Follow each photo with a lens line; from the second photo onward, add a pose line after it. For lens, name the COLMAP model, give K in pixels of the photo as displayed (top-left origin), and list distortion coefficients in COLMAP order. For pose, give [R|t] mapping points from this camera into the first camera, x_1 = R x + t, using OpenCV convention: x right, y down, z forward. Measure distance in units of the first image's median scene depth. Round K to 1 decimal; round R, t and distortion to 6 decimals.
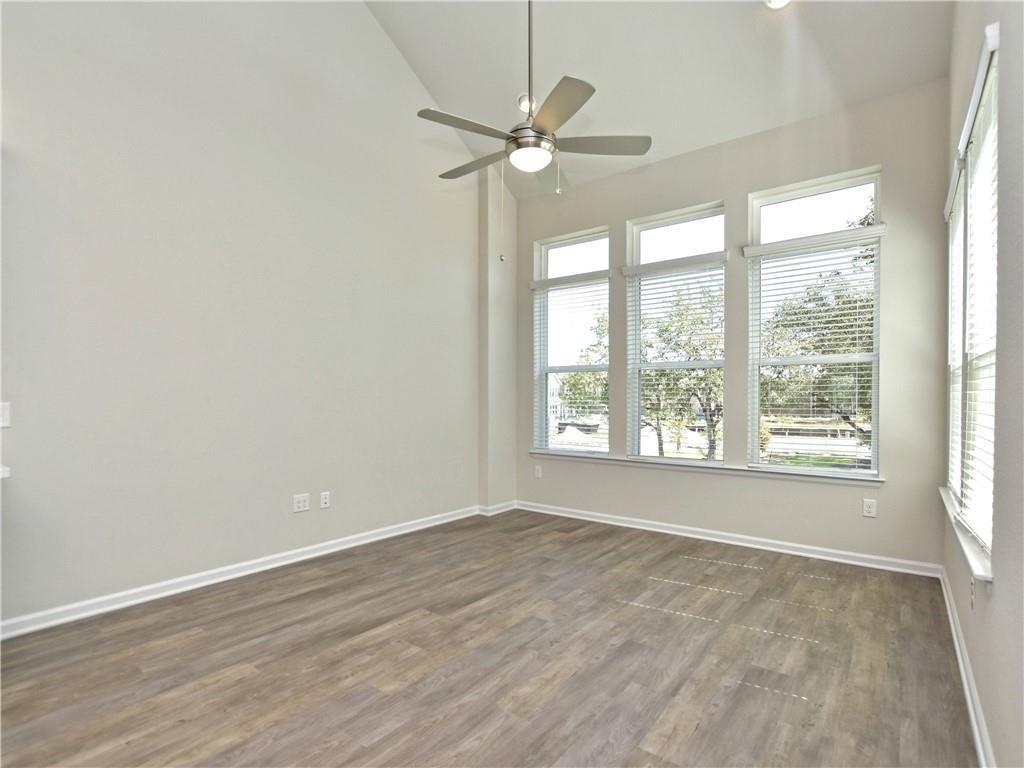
lens RADIAL K [[507.2, 0, 513.8], [0, 507.2, 404.9], [0, 0, 1]] dist [-0.014151, 0.000111]
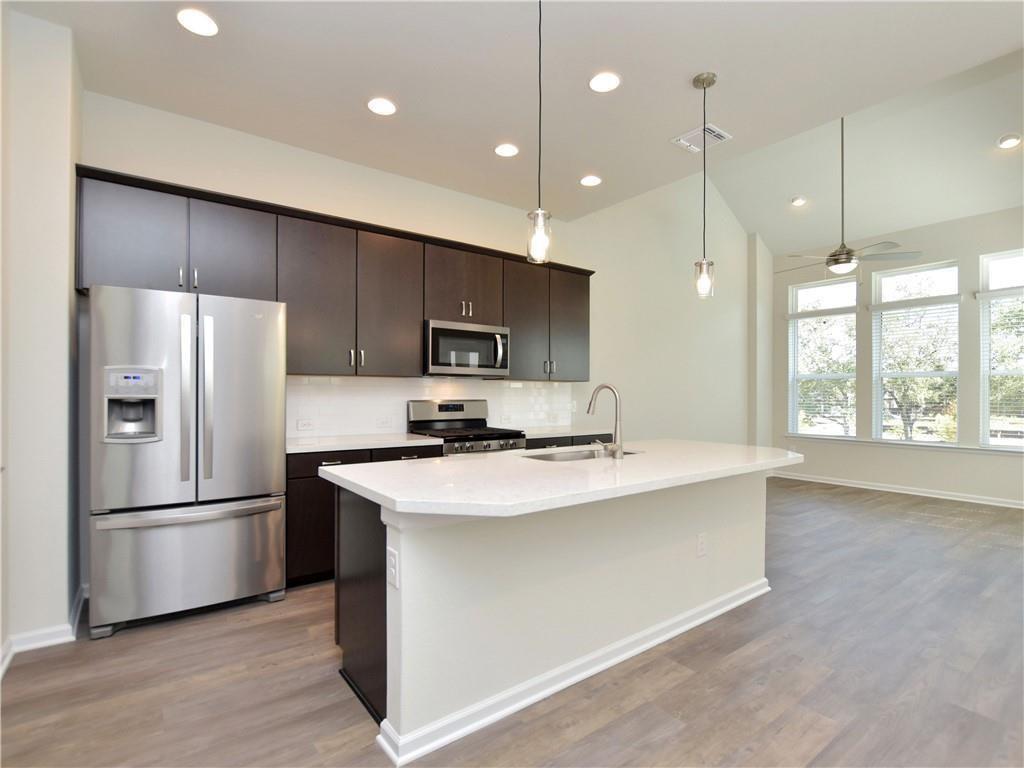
lens RADIAL K [[506.6, 0, 513.2], [0, 506.6, 394.4], [0, 0, 1]] dist [-0.000932, 0.000488]
pose [[0.964735, 0.003274, -0.263202, -0.645887], [-0.006194, 0.999928, -0.010265, -0.003519], [0.263149, 0.011533, 0.964686, -1.088943]]
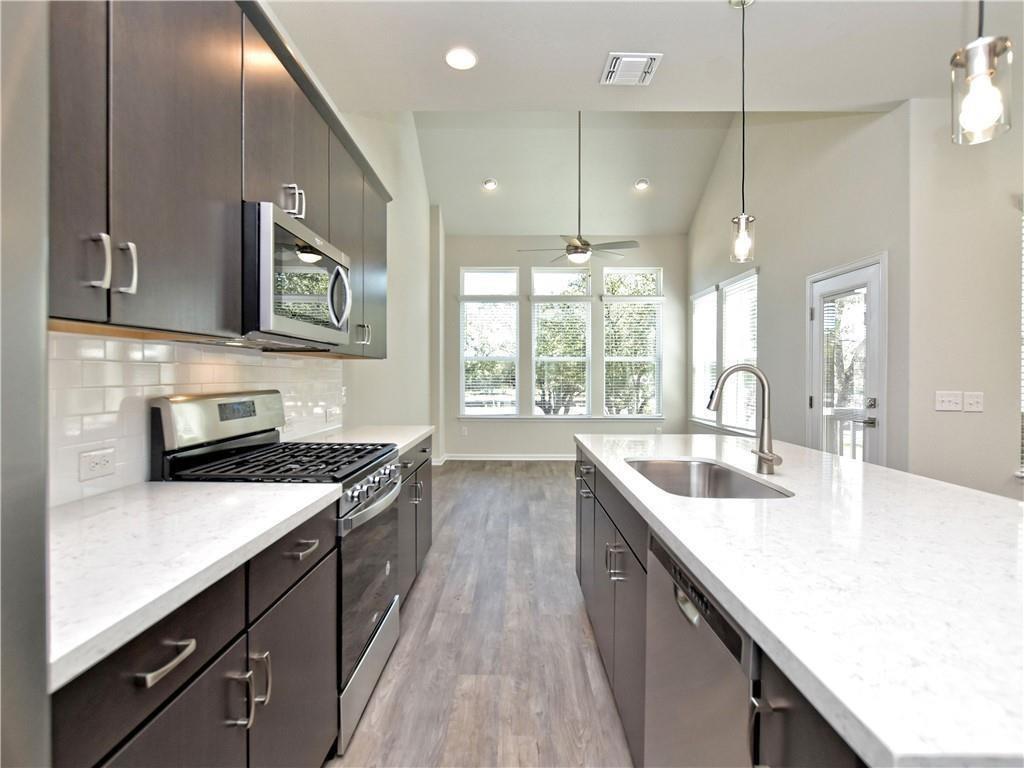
lens RADIAL K [[514.5, 0, 505.0], [0, 514.5, 380.2], [0, 0, 1]] dist [-0.019578, 0.000496]
pose [[0.803473, -0.004928, 0.595321, -1.399712], [0.007209, 0.999973, -0.001453, -0.015700], [-0.595297, 0.005459, 0.803487, -0.414580]]
